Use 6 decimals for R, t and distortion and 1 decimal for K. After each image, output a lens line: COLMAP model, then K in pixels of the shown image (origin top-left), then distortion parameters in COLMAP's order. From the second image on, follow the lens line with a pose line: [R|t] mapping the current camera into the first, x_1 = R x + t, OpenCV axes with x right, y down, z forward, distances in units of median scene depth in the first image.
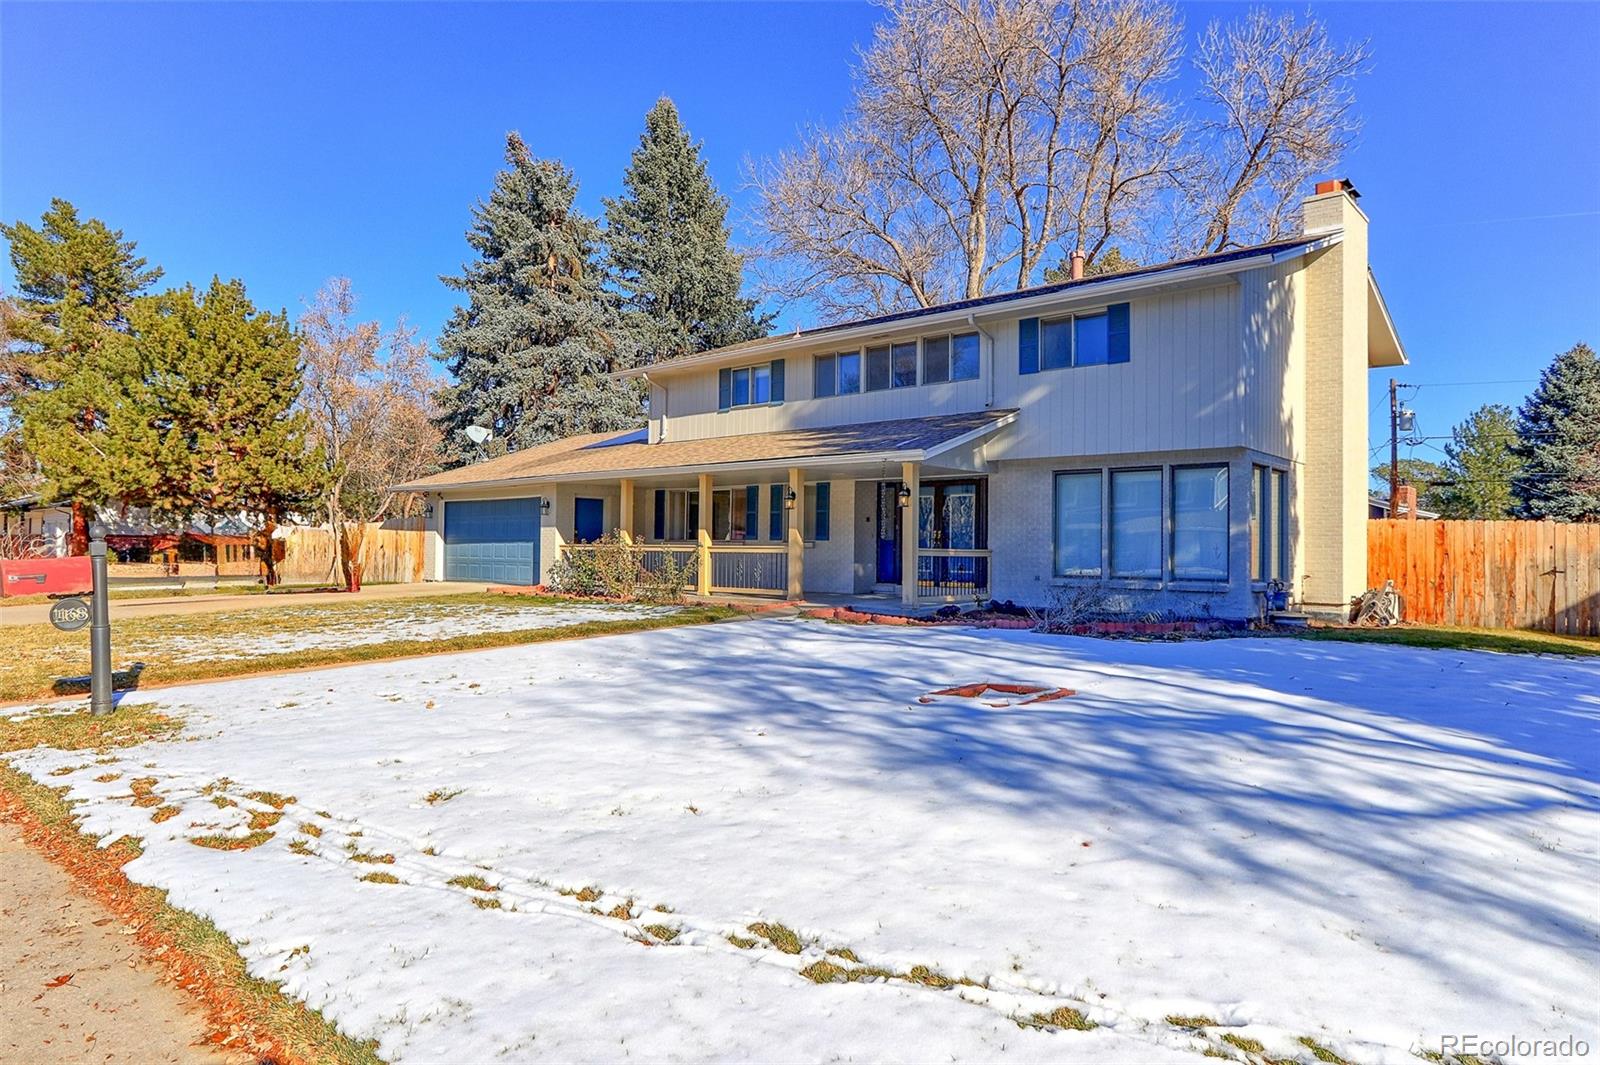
lens RADIAL K [[1049.6, 0, 802.4], [0, 1049.6, 497.9], [0, 0, 1]] dist [-0.002948, -0.000738]
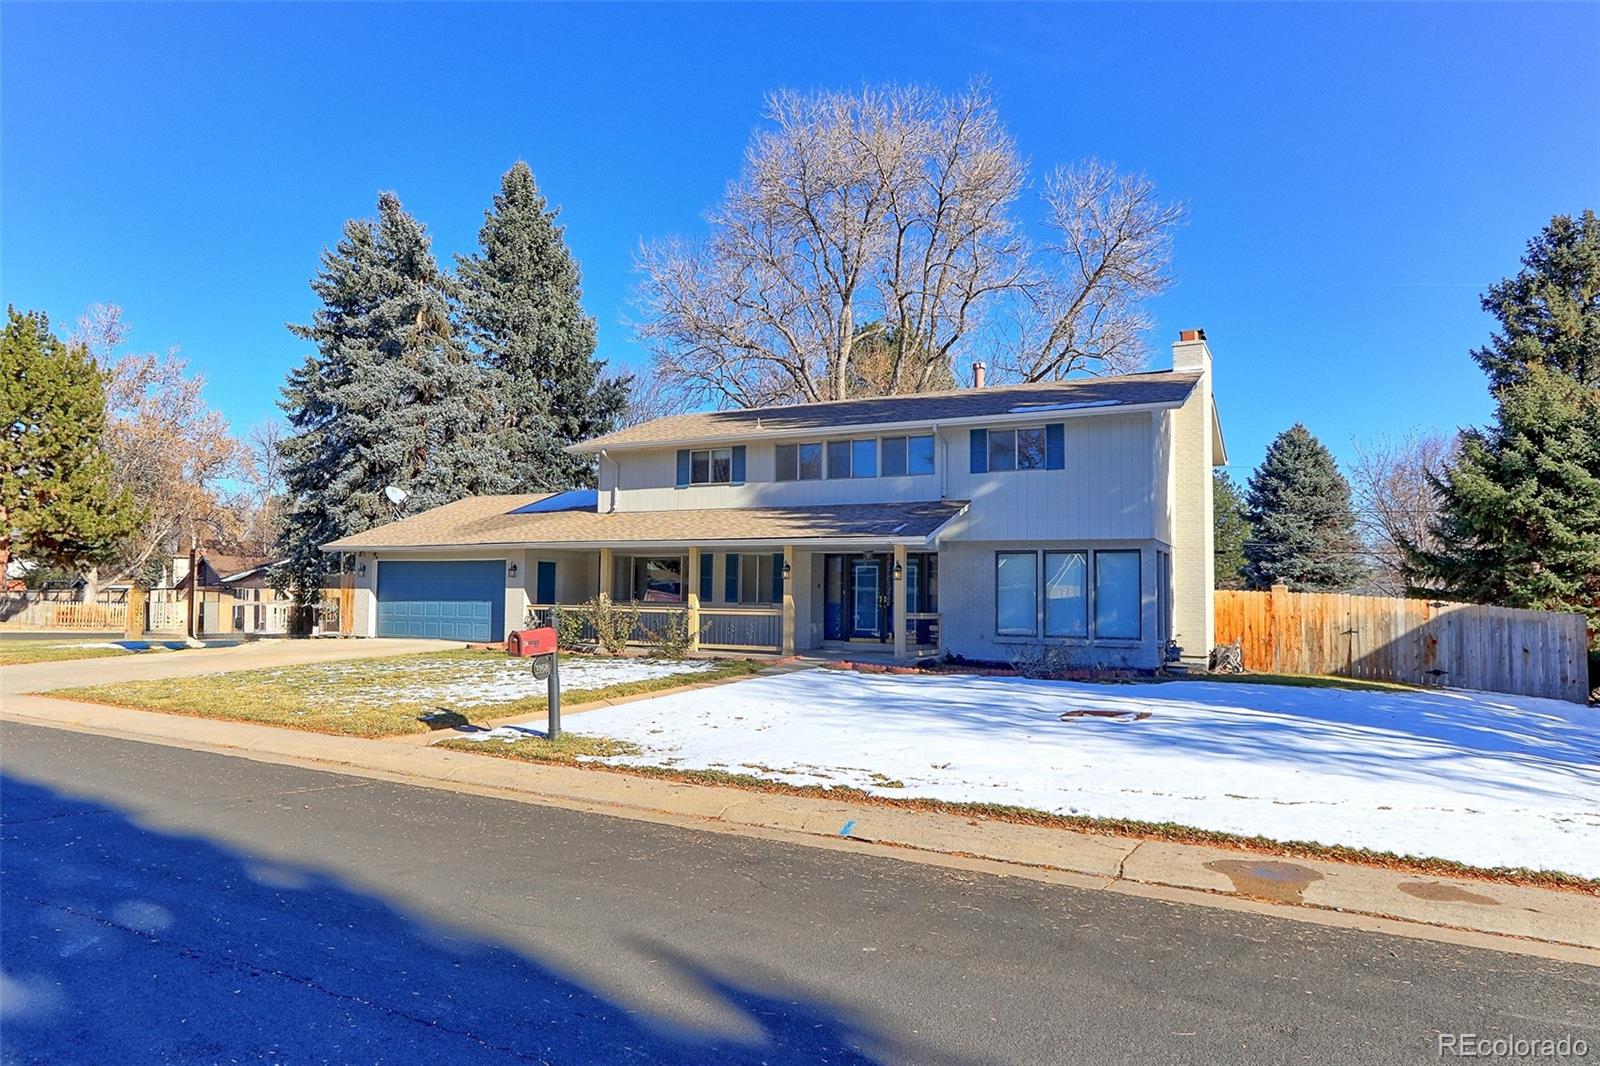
lens RADIAL K [[1049.6, 0, 802.4], [0, 1049.6, 498.4], [0, 0, 1]] dist [-0.002948, -0.000738]
pose [[0.980489, 0.025162, 0.194956, -0.186721], [-0.015357, 0.998548, -0.051643, -0.015651], [-0.195973, 0.047642, 0.979451, -0.148288]]
